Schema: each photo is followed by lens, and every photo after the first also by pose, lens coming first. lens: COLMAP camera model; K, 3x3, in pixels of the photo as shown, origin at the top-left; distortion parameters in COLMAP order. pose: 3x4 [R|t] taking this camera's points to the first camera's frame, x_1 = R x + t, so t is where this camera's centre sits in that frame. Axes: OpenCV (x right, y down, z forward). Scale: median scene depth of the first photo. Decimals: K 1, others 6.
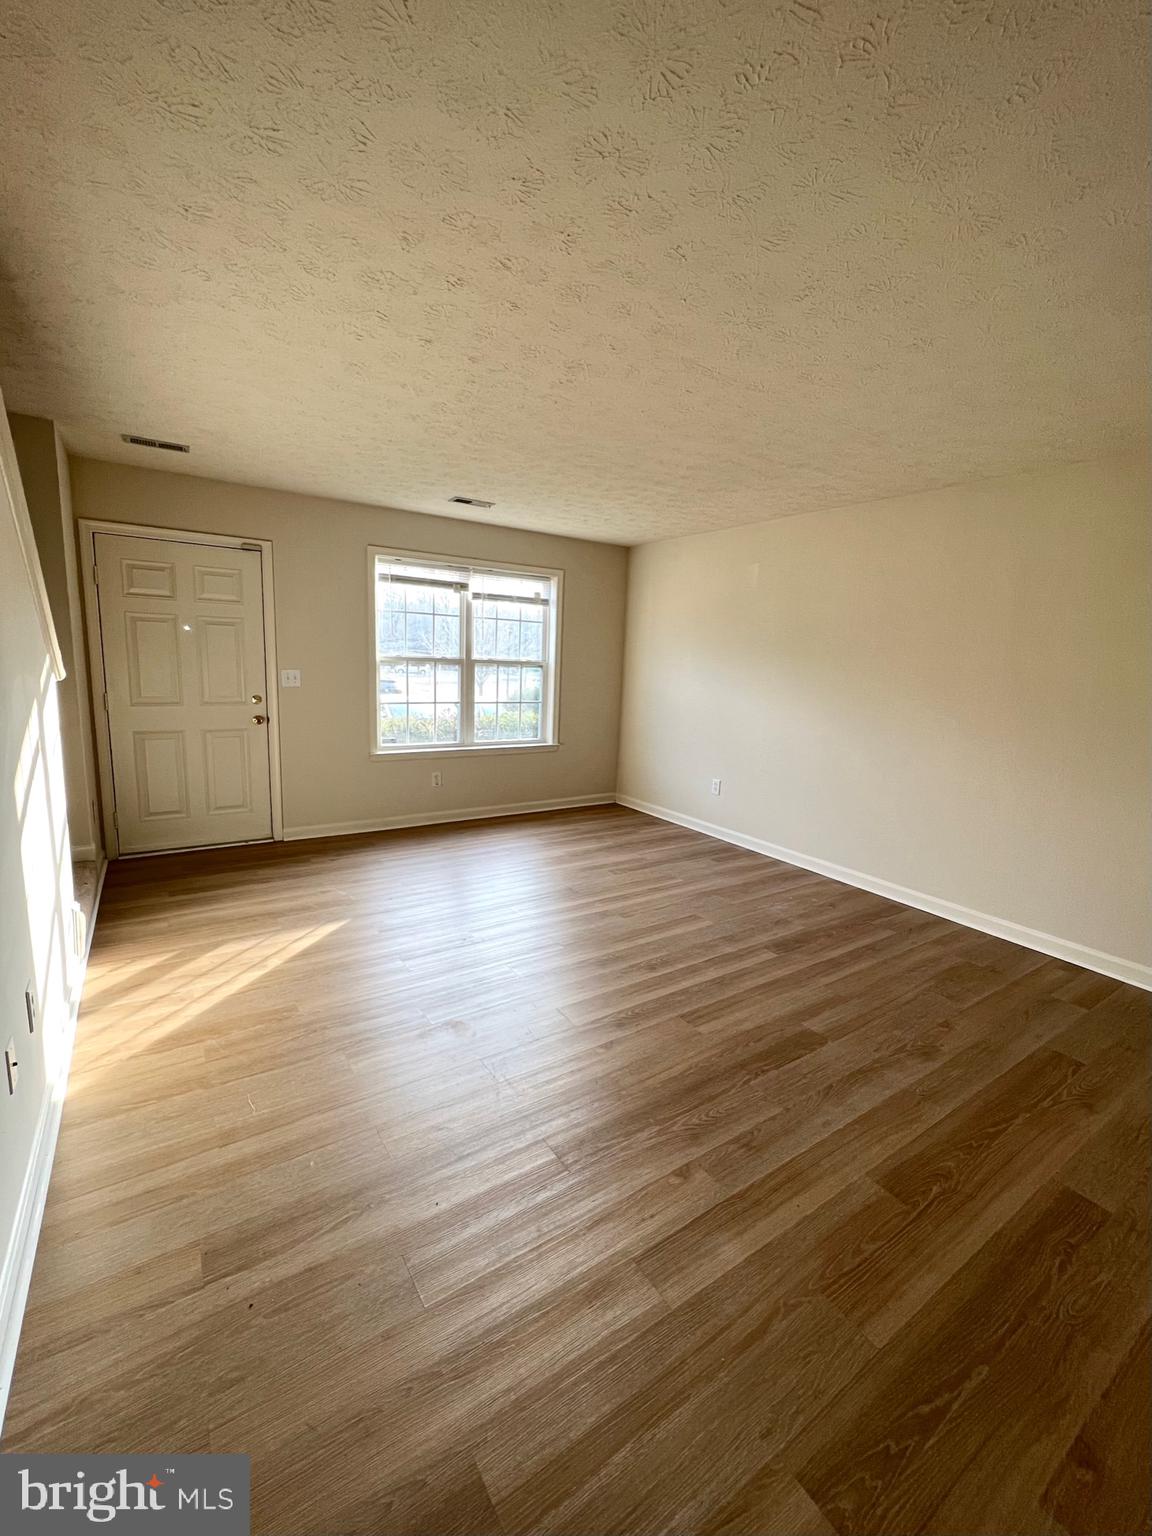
lens RADIAL K [[633.0, 0, 576.0], [0, 633.0, 768.0], [0, 0, 1]] dist [-0.000801, -0.000435]
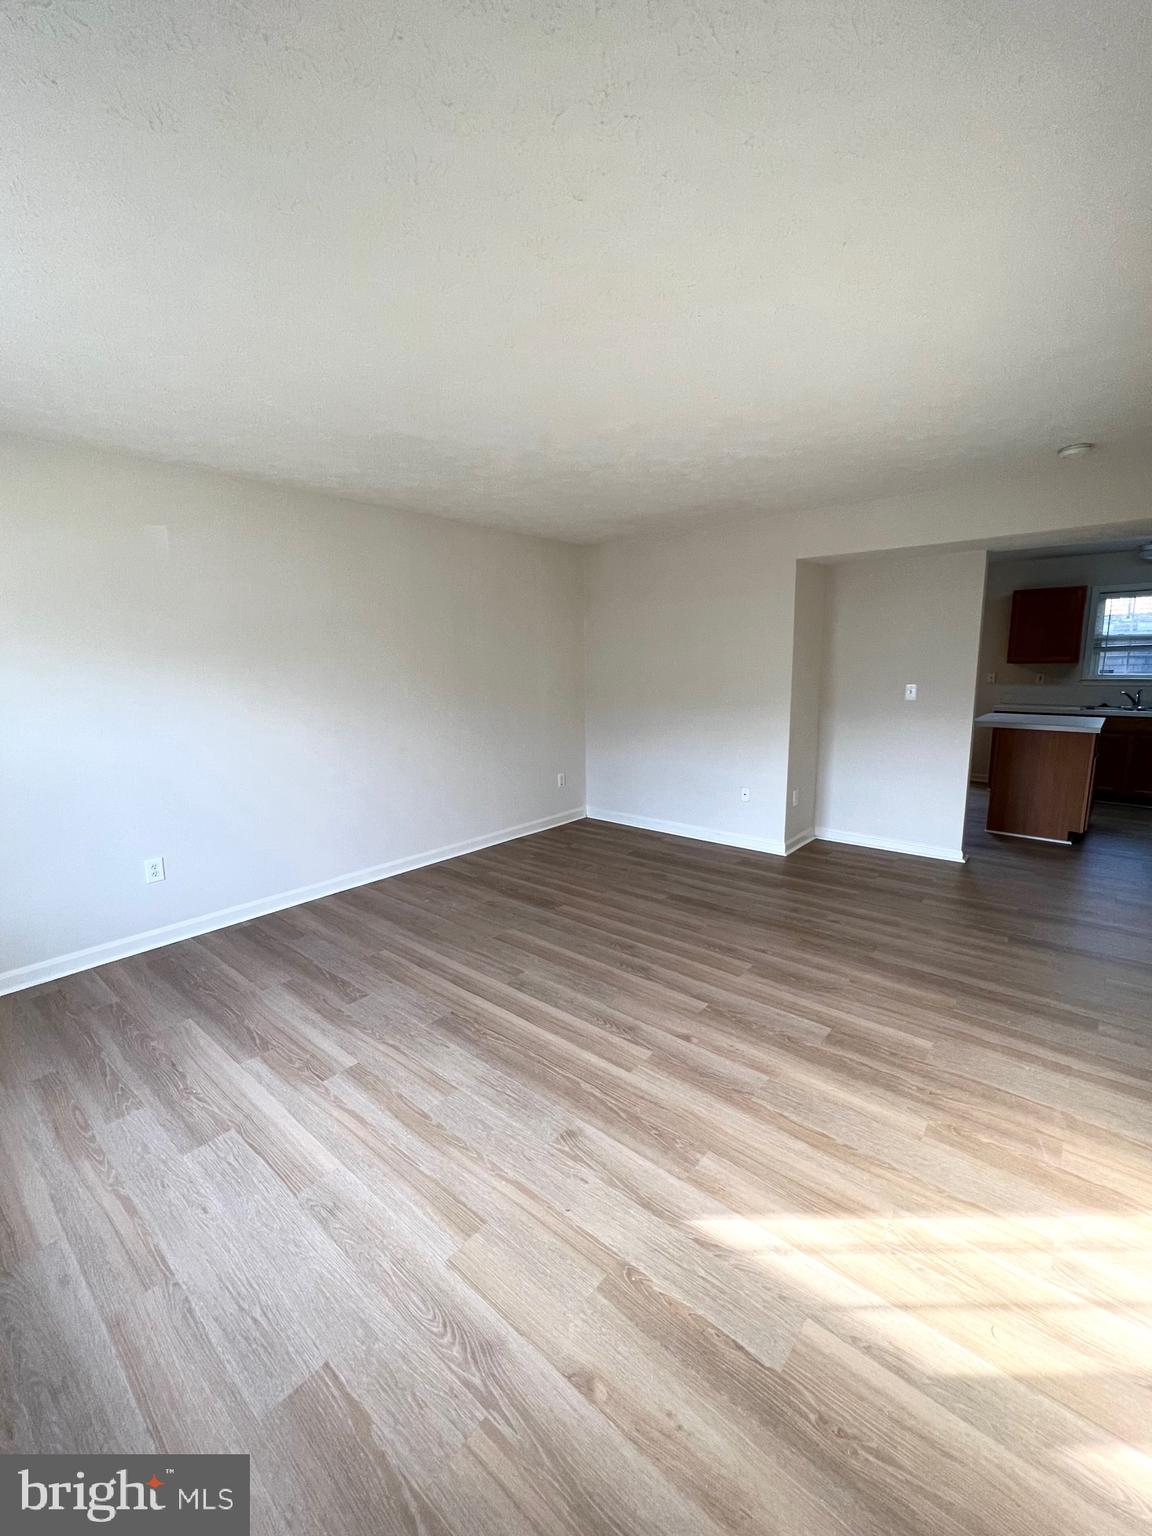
lens RADIAL K [[633.0, 0, 576.0], [0, 633.0, 768.0], [0, 0, 1]] dist [-0.000801, -0.000435]
pose [[-0.266821, -0.204674, 0.941762, -0.786834], [0.173080, 0.951124, 0.255746, -0.264771], [-0.948077, 0.231239, -0.218354, 1.195591]]
